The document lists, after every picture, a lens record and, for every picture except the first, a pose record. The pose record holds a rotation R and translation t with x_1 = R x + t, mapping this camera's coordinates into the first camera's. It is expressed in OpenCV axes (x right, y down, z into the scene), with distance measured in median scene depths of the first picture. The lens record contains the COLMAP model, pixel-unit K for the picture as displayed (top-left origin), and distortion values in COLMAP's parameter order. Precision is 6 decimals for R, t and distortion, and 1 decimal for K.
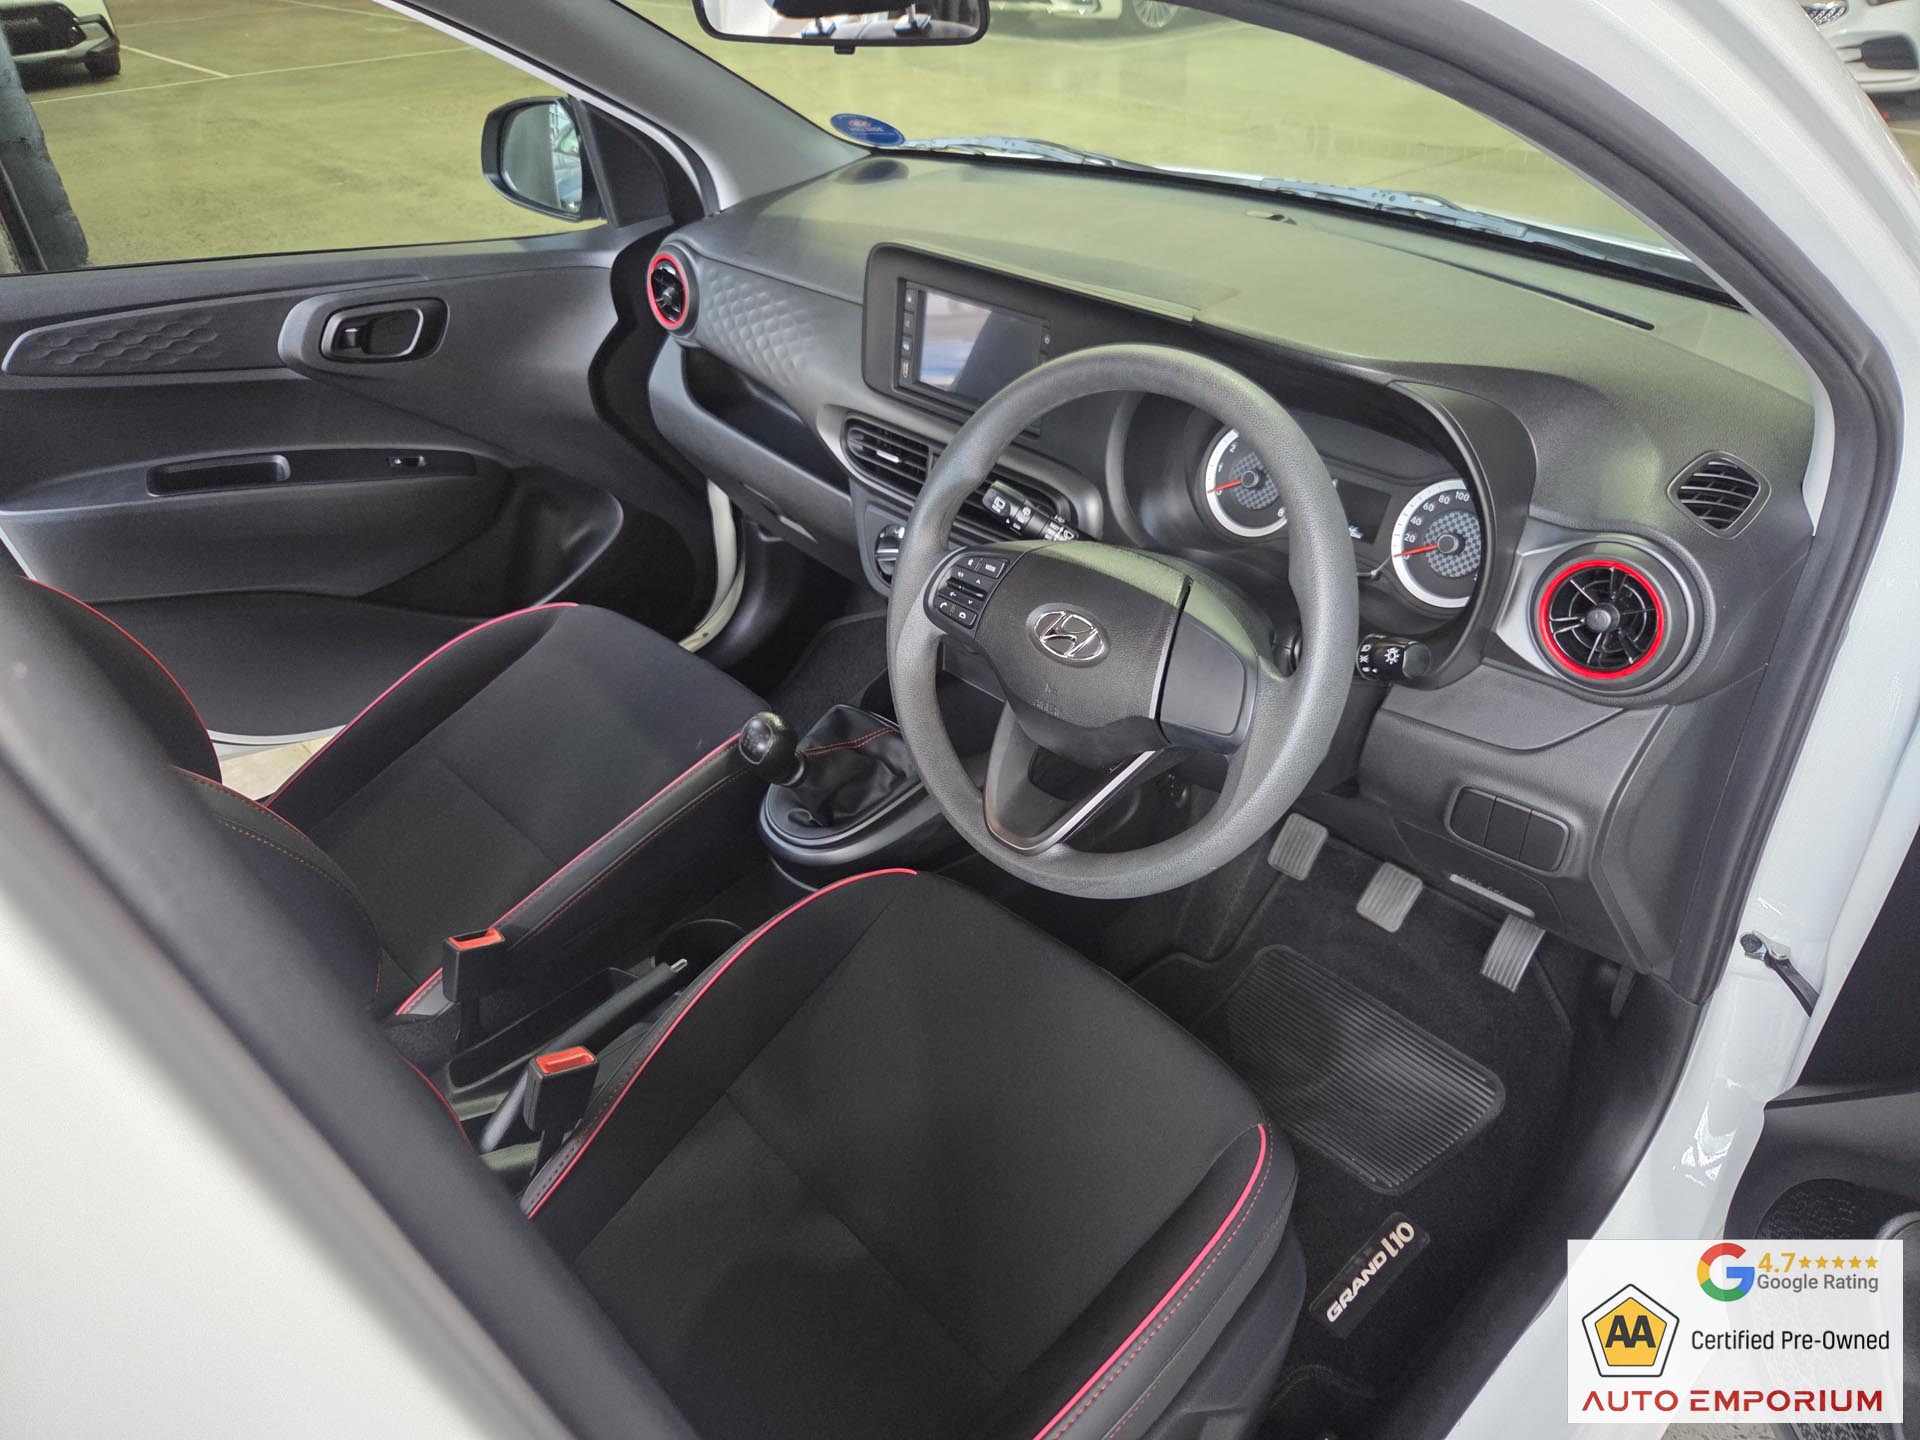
lens RADIAL K [[1296.2, 0, 972.6], [0, 1296.2, 715.4], [0, 0, 1]] dist [0.068964, -0.065852]
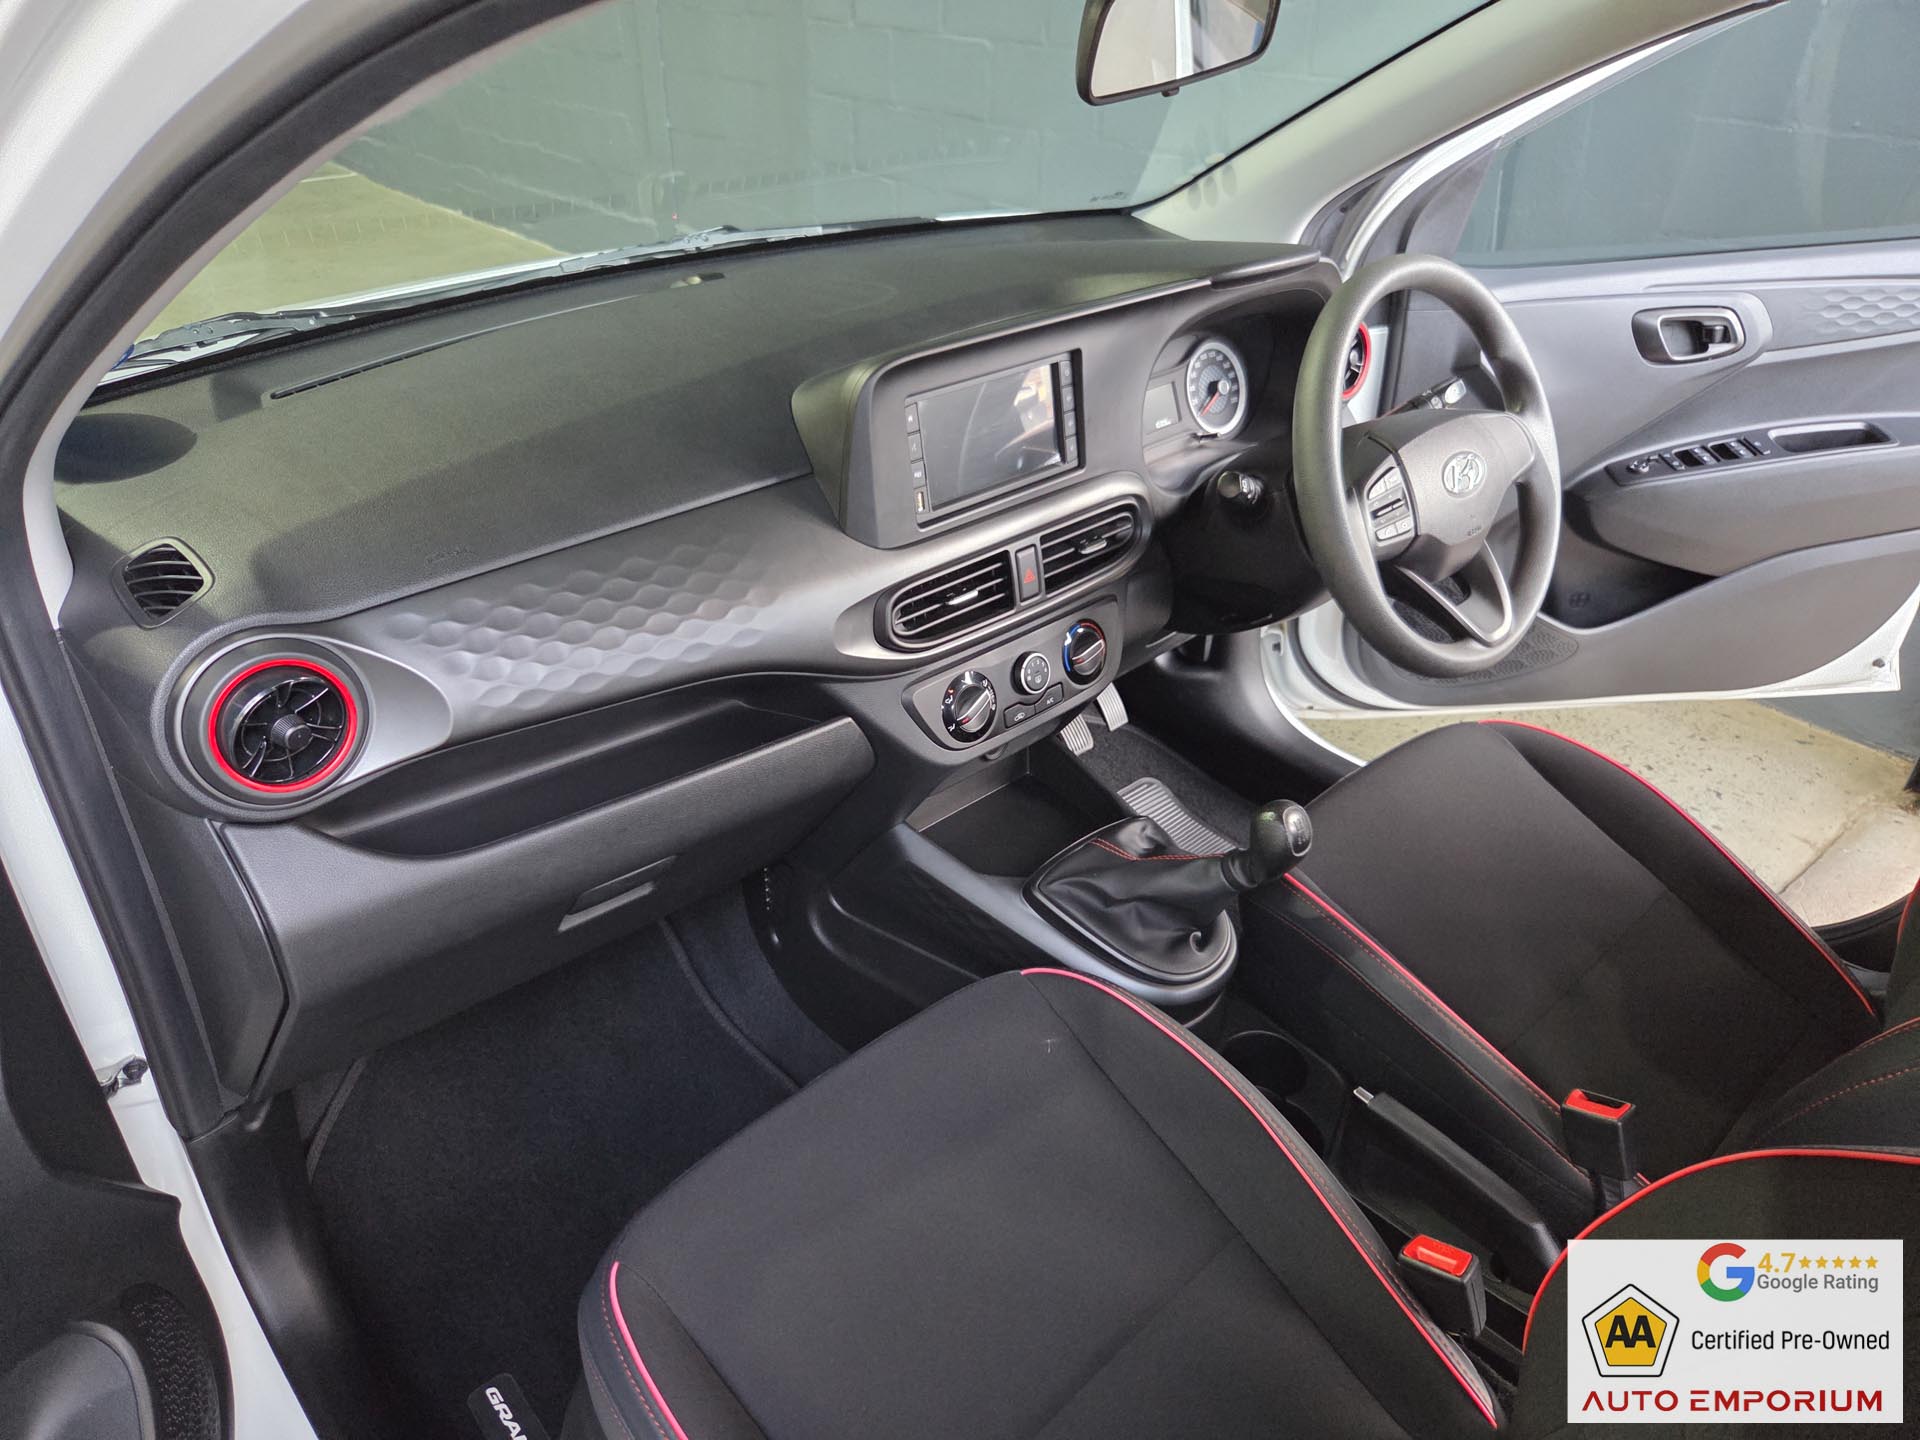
lens RADIAL K [[1286.4, 0, 960.0], [0, 1286.4, 720.0], [0, 0, 1]] dist [0.064032, -0.062816]
pose [[0.001229, -0.504744, 0.863268, -0.651459], [0.547570, 0.722689, 0.421769, -0.392905], [-0.836759, 0.472181, 0.277271, 0.652076]]
